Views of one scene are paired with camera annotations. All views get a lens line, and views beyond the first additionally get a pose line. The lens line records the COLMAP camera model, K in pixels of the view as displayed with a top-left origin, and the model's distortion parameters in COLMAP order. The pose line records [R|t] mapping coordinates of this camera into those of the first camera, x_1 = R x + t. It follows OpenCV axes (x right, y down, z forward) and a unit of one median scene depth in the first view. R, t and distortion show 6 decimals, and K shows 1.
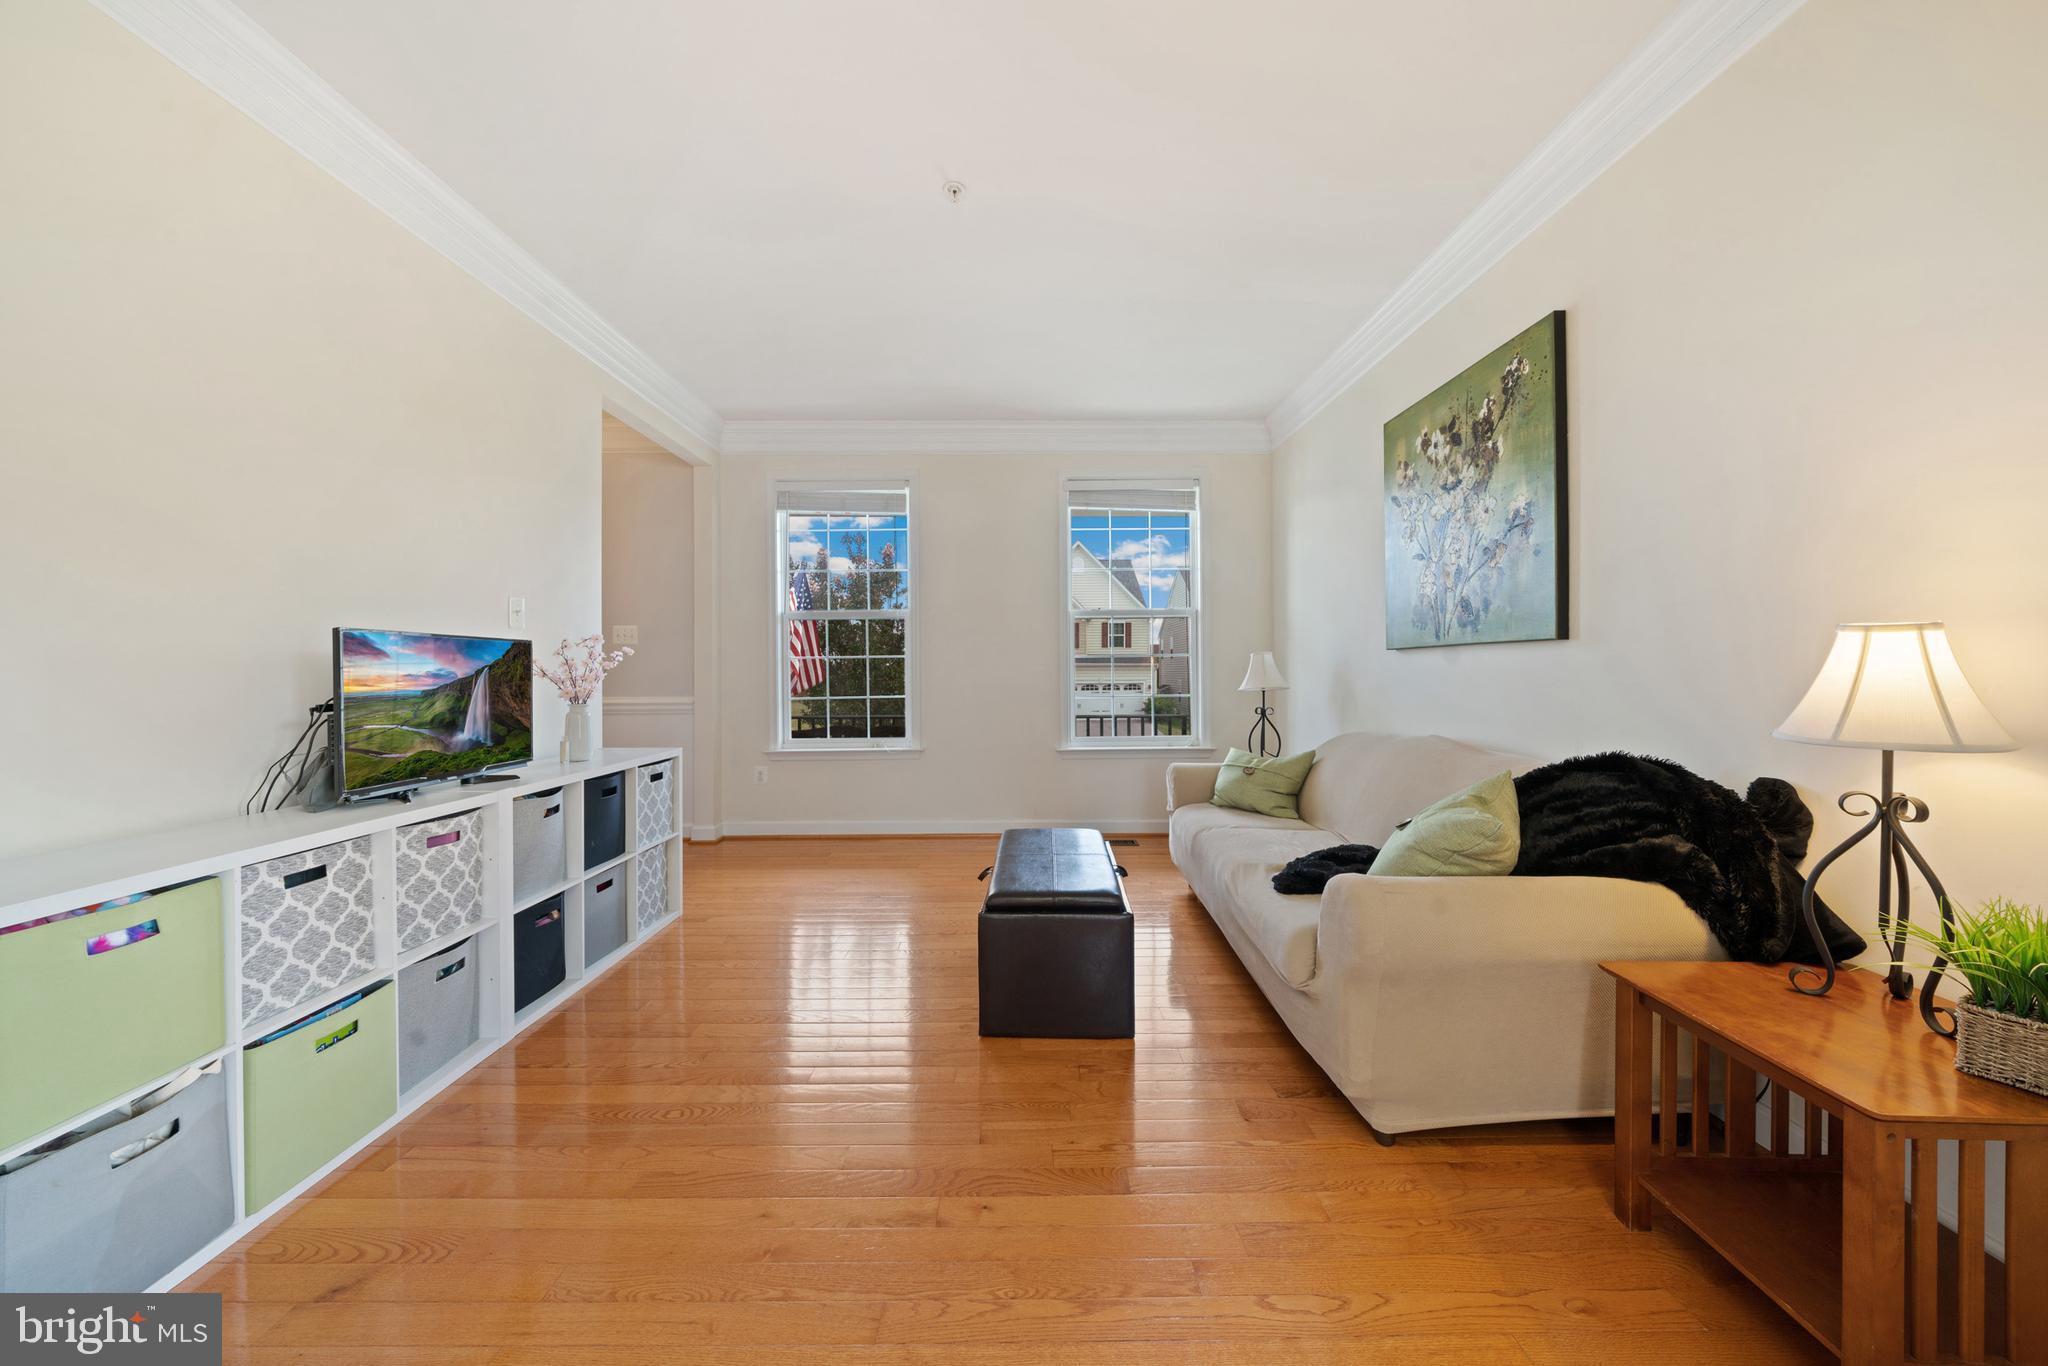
lens RADIAL K [[708.9, 0, 1045.4], [0, 708.9, 668.3], [0, 0, 1]] dist [-0.000954, -0.000127]
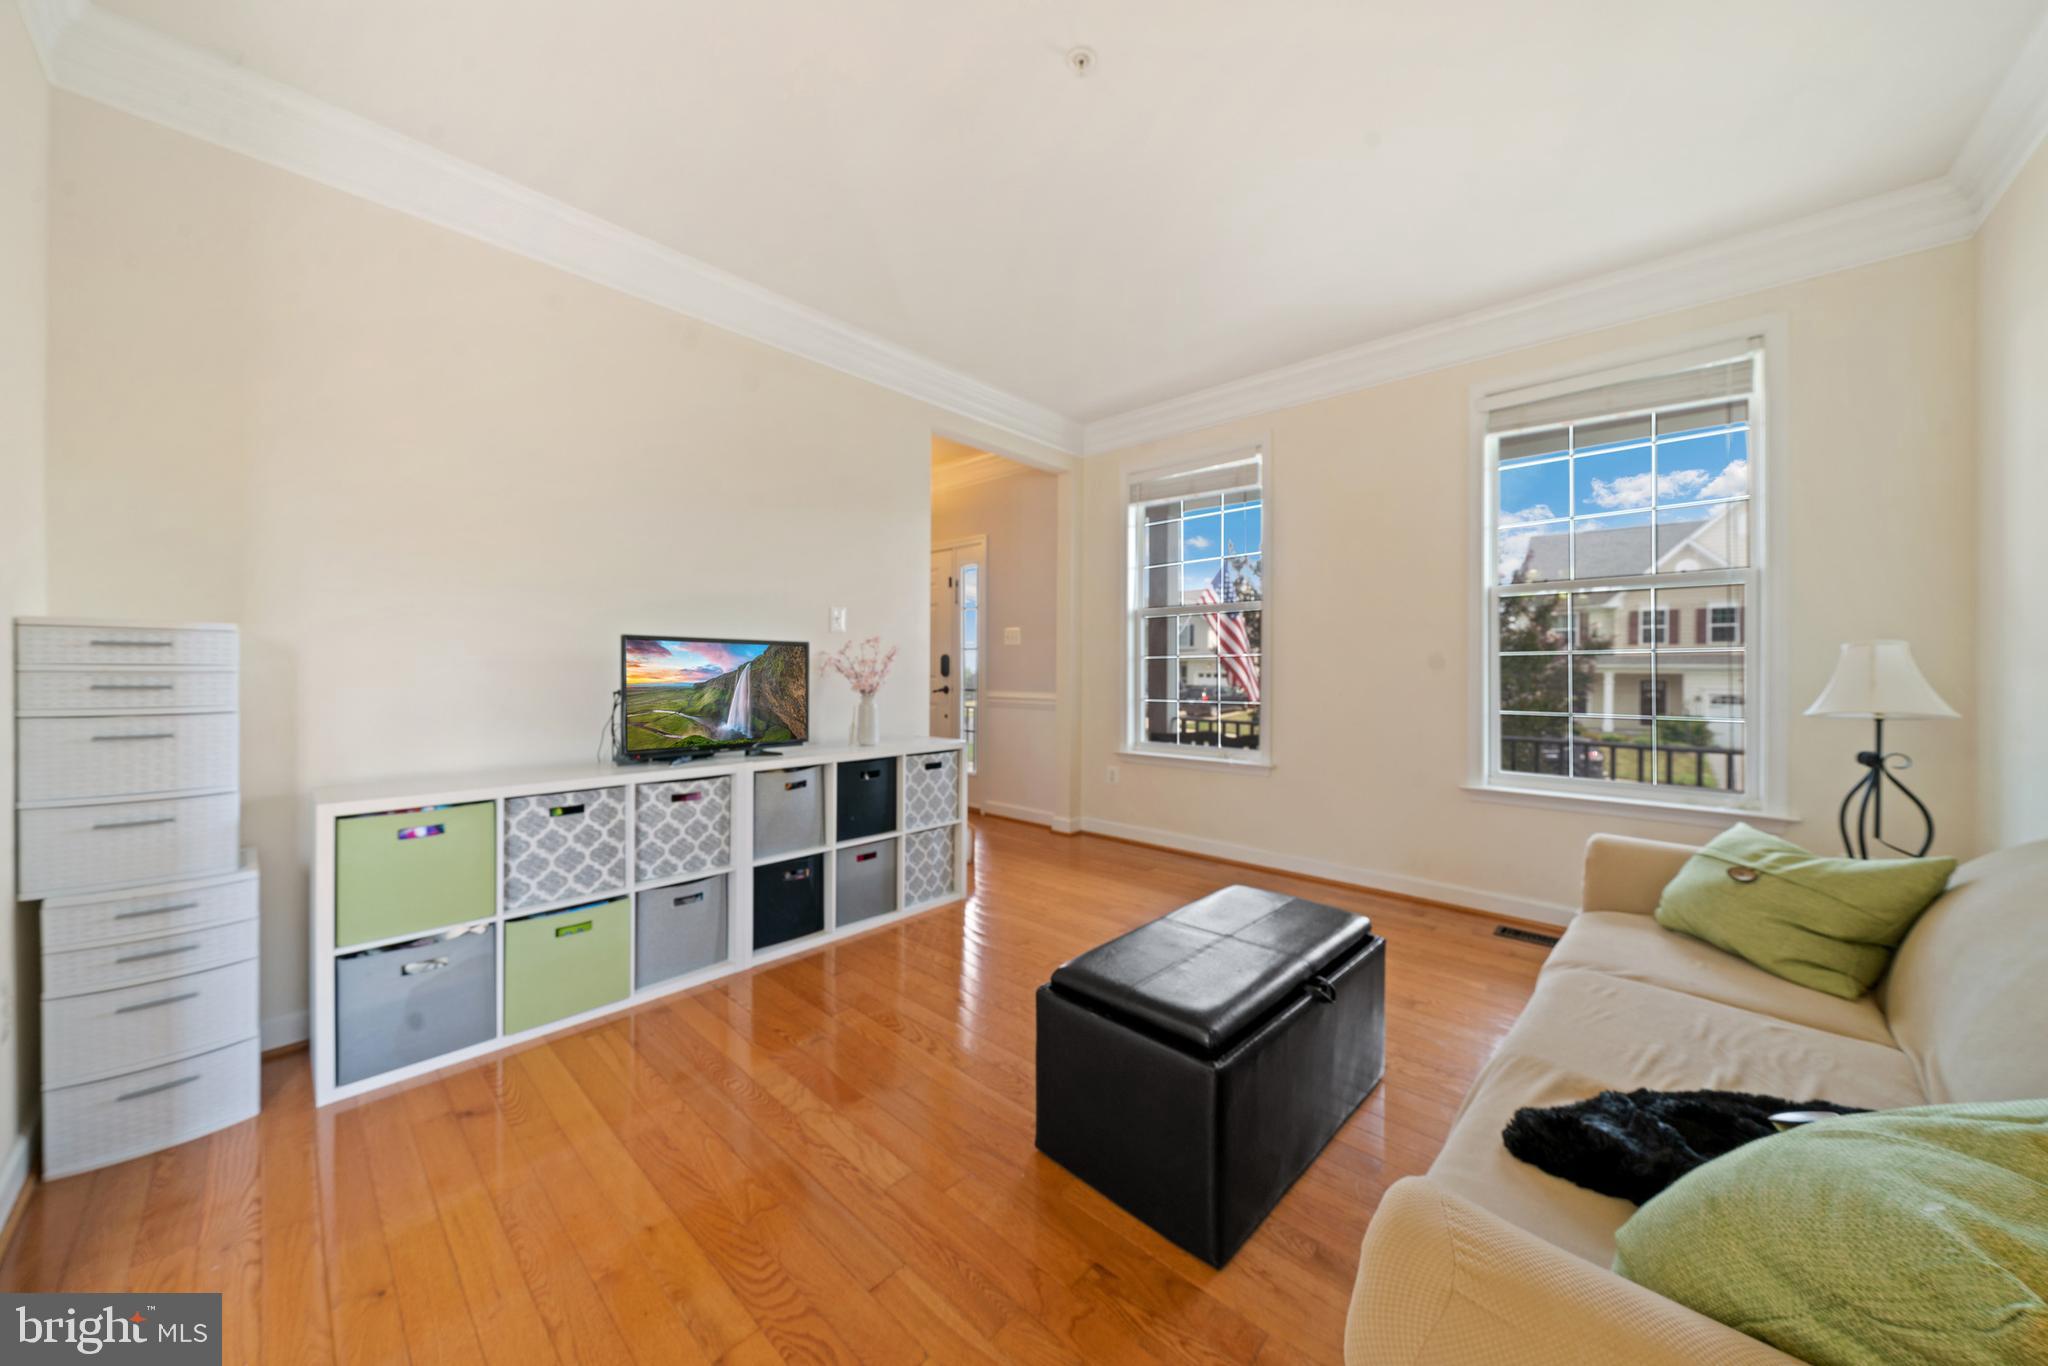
lens RADIAL K [[708.9, 0, 1035.0], [0, 708.9, 670.2], [0, 0, 1]] dist [-0.000954, -0.000127]
pose [[0.719921, 0.009776, -0.693987, 0.431918], [-0.007566, 0.999952, 0.006236, -0.002314], [0.694015, 0.000761, 0.719960, 0.442449]]
